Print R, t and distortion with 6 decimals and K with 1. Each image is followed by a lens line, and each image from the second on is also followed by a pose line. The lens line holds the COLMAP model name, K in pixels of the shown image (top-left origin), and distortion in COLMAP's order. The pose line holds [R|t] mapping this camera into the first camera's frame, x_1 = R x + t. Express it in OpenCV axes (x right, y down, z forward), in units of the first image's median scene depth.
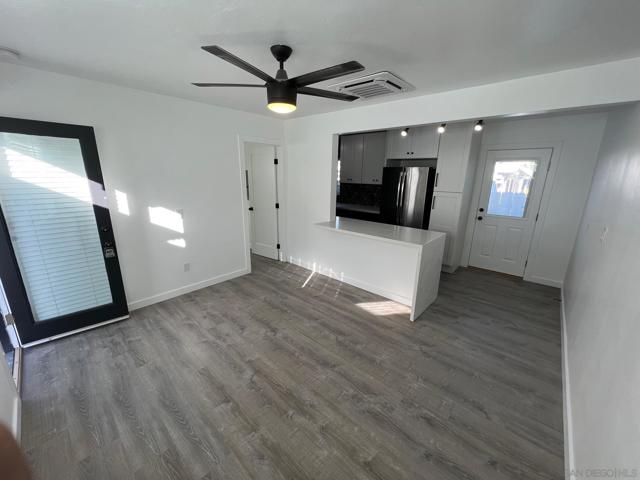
lens RADIAL K [[254.9, 0, 317.3], [0, 254.9, 238.5], [0, 0, 1]] dist [-0.000054, 0.000403]
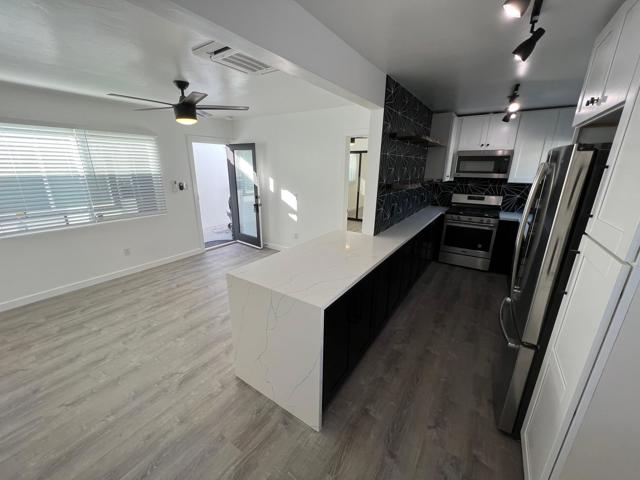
lens RADIAL K [[254.9, 0, 319.0], [0, 254.9, 240.6], [0, 0, 1]] dist [-0.000054, 0.000403]
pose [[0.144342, 0.267646, -0.952644, 0.971655], [-0.252501, 0.940818, 0.226065, -0.243831], [0.956770, 0.207913, 0.203380, 0.985636]]
